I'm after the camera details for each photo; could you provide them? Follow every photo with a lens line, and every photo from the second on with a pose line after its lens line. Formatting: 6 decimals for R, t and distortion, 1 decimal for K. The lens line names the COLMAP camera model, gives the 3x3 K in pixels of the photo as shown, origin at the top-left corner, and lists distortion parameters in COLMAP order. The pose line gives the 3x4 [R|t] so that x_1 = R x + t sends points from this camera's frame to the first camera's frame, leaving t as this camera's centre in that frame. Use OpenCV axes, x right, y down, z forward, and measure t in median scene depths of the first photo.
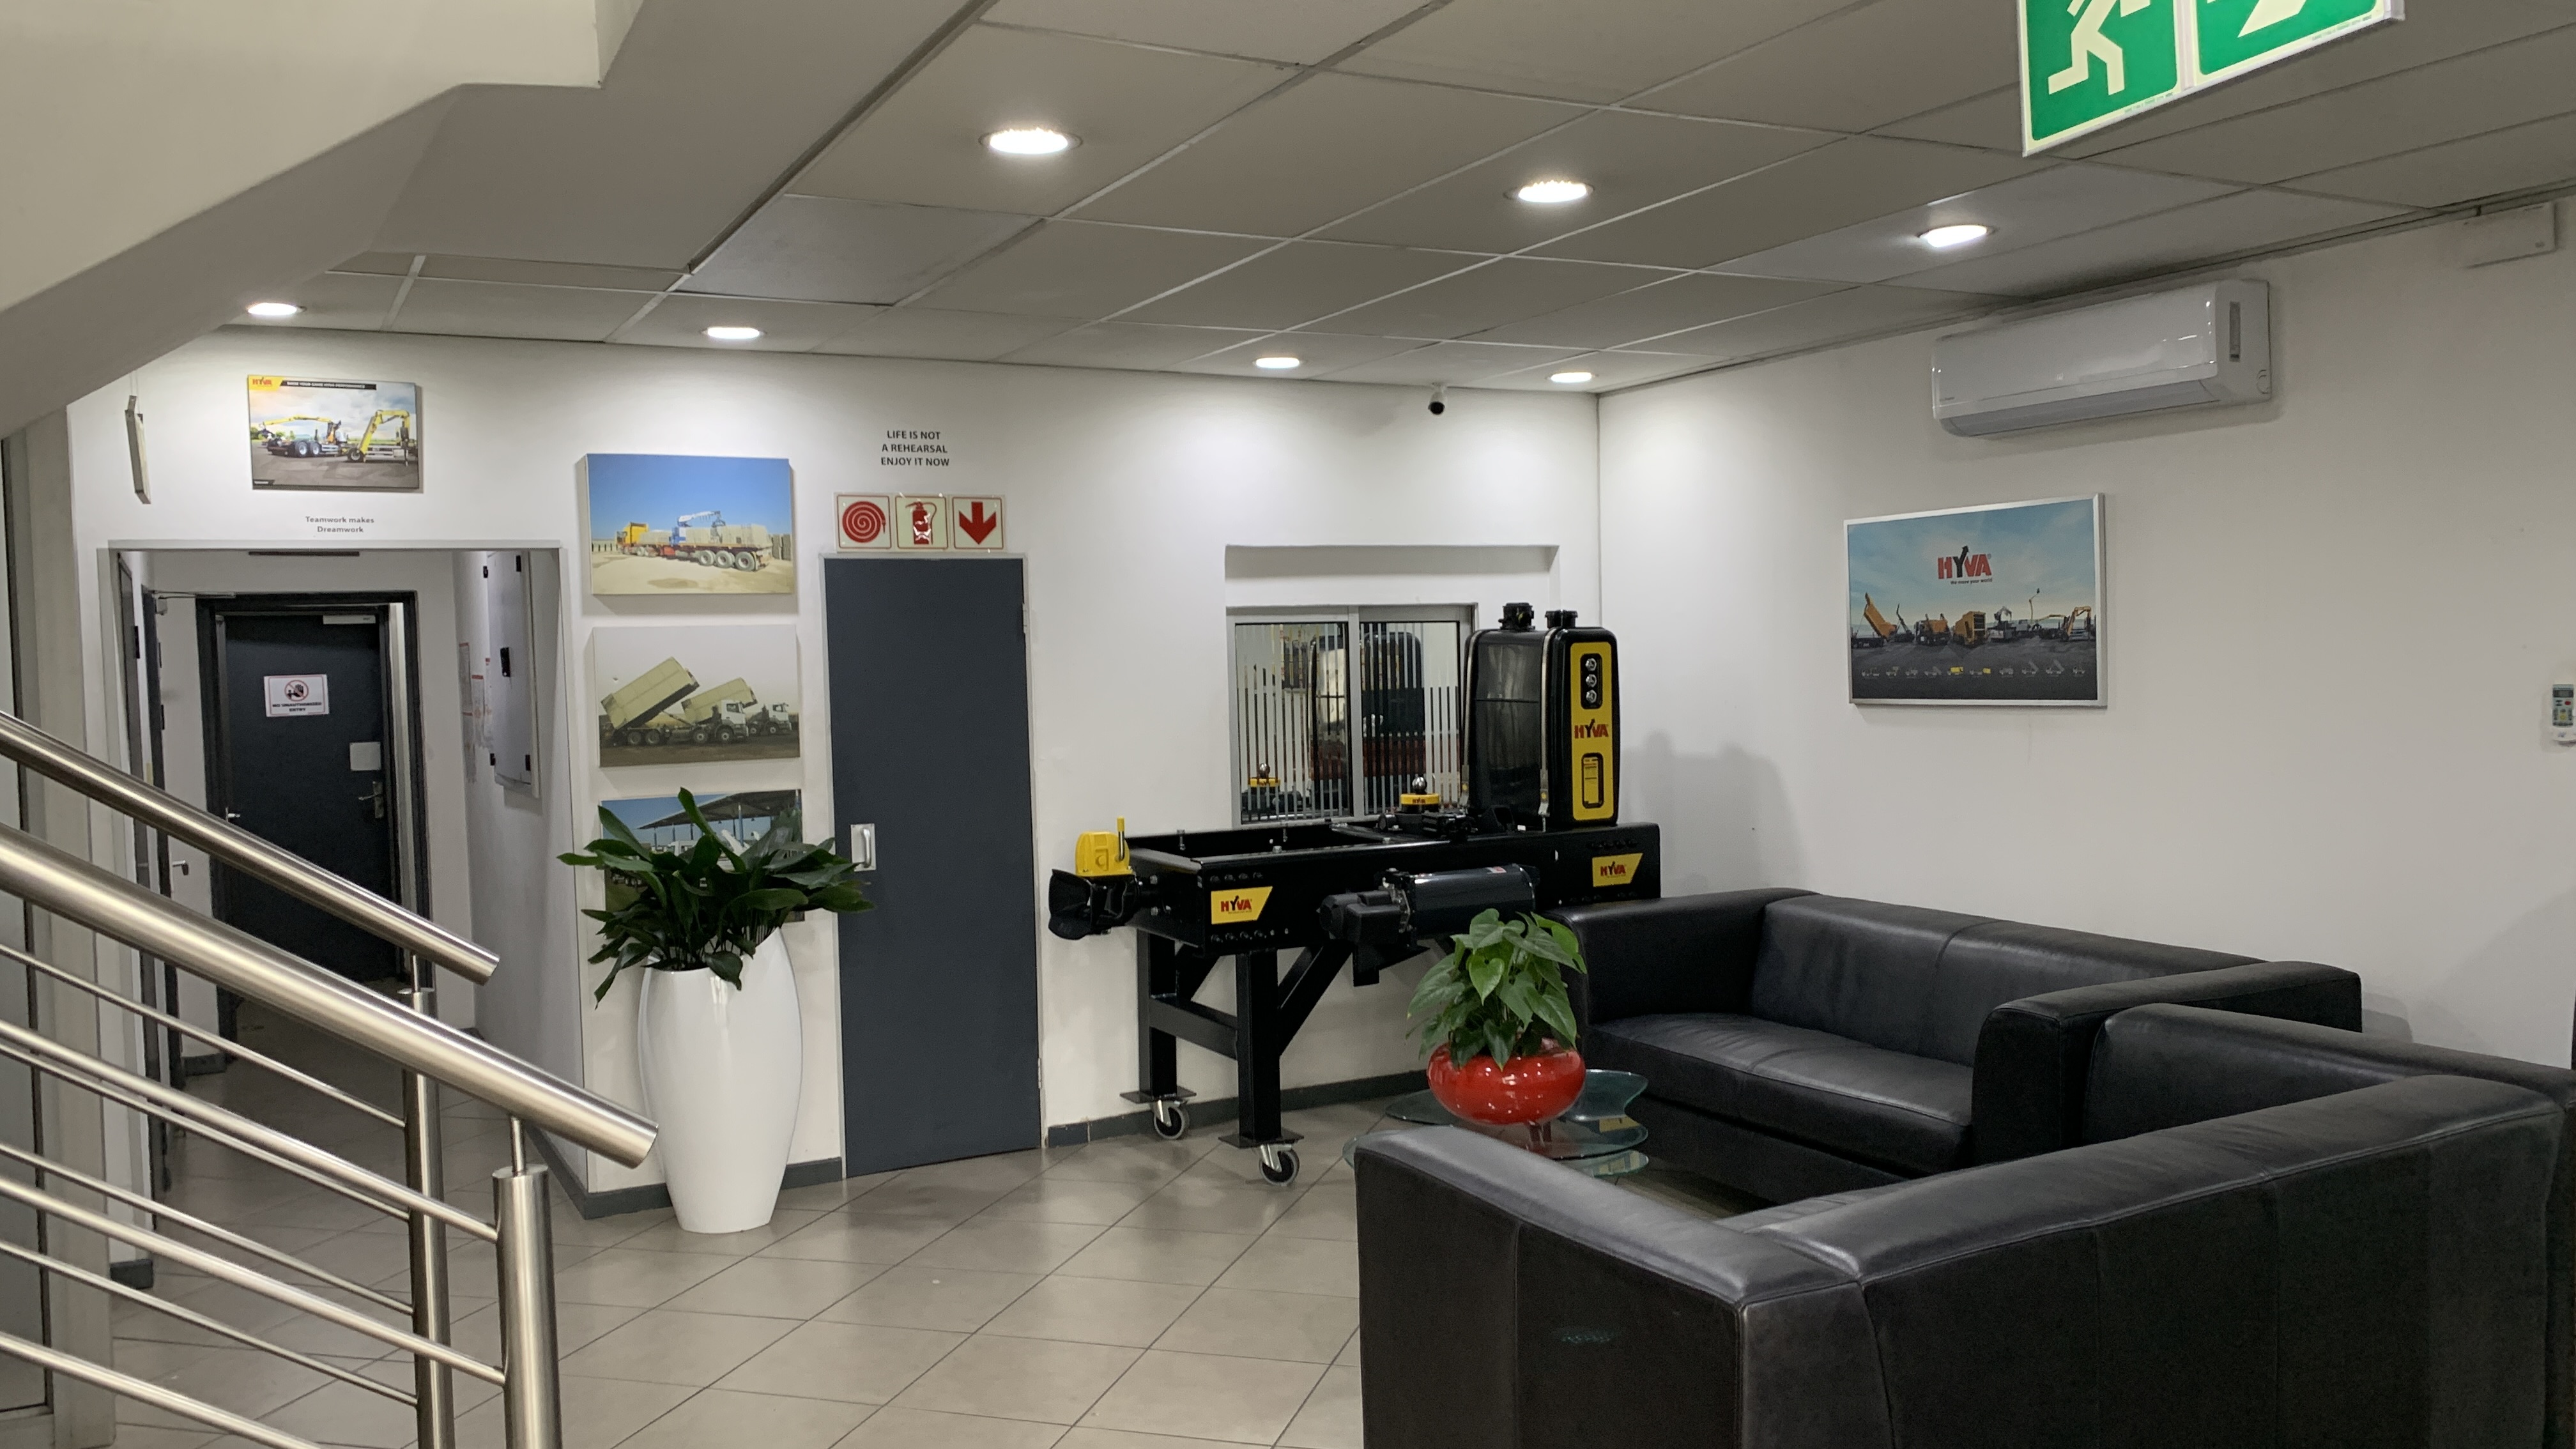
lens RADIAL K [[1936.3, 0, 1295.0], [0, 1936.3, 739.5], [0, 0, 1]] dist [0.031001, -0.025269]
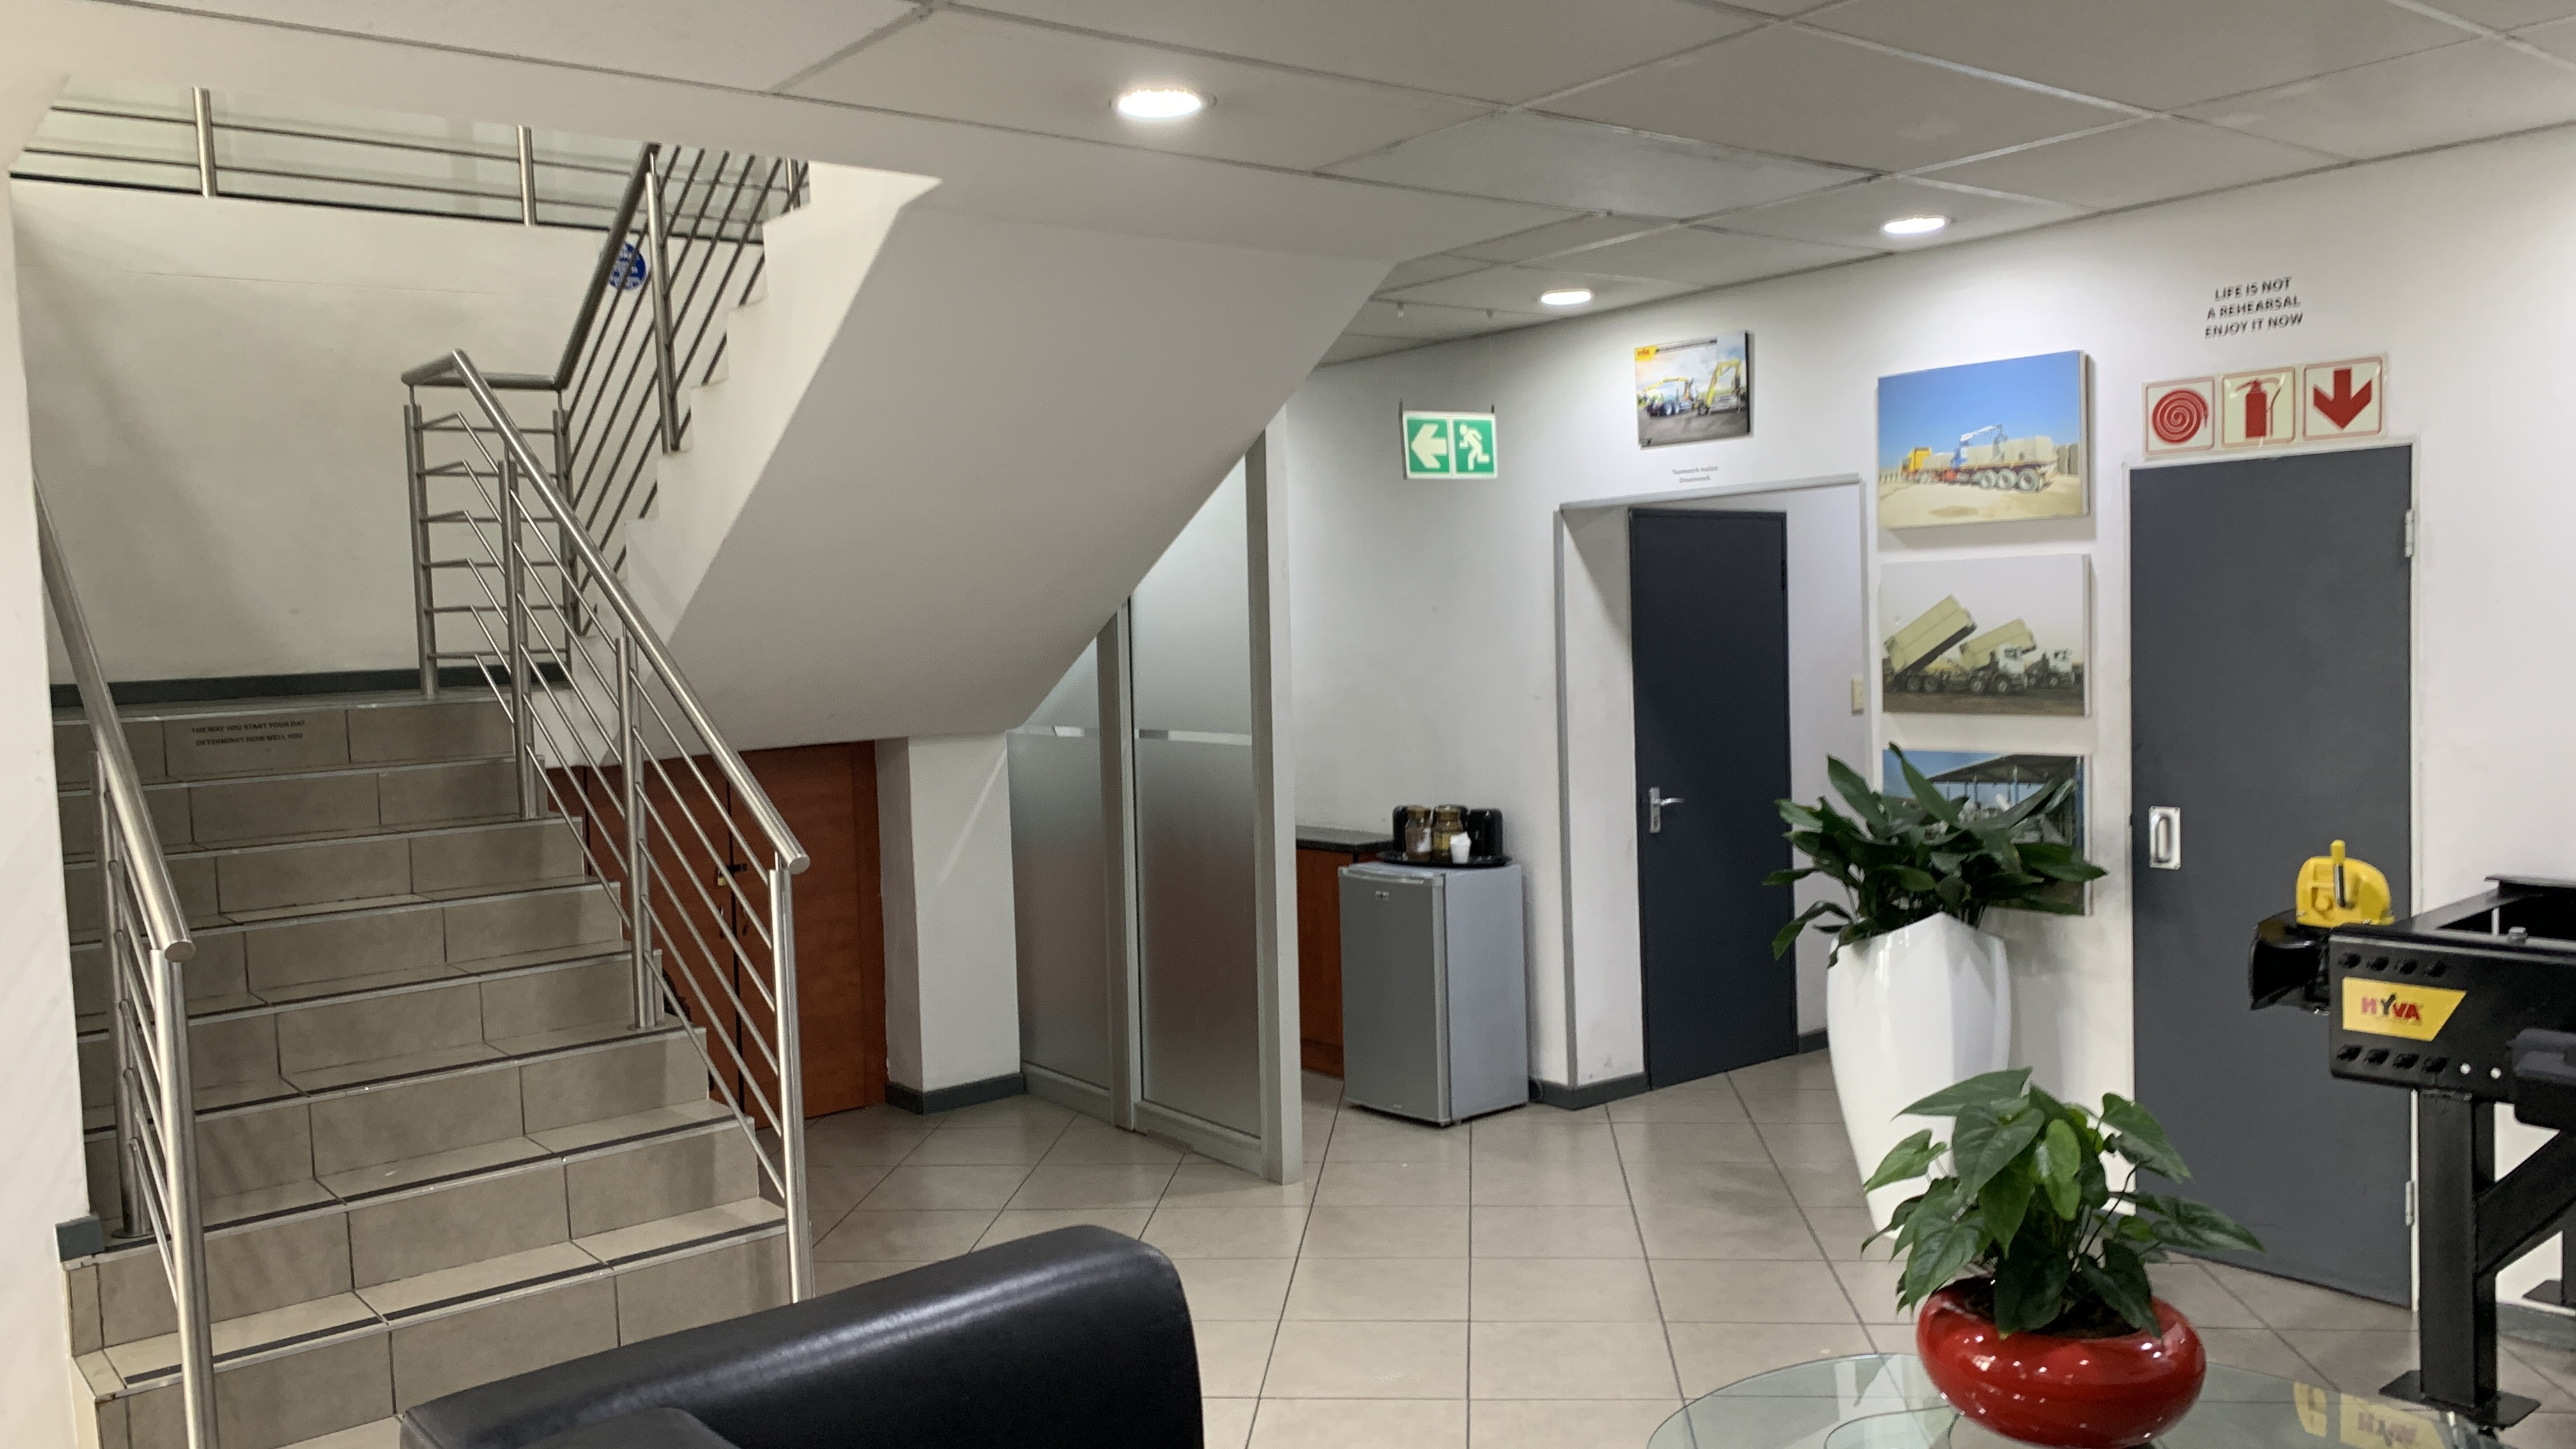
lens RADIAL K [[1936.3, 0, 1295.0], [0, 1936.3, 739.5], [0, 0, 1]] dist [0.031001, -0.025269]
pose [[0.194124, 0.083997, -0.977374, 0.491832], [-0.011118, 0.996452, 0.083429, -0.046886], [0.980914, -0.005329, 0.194369, 0.525742]]
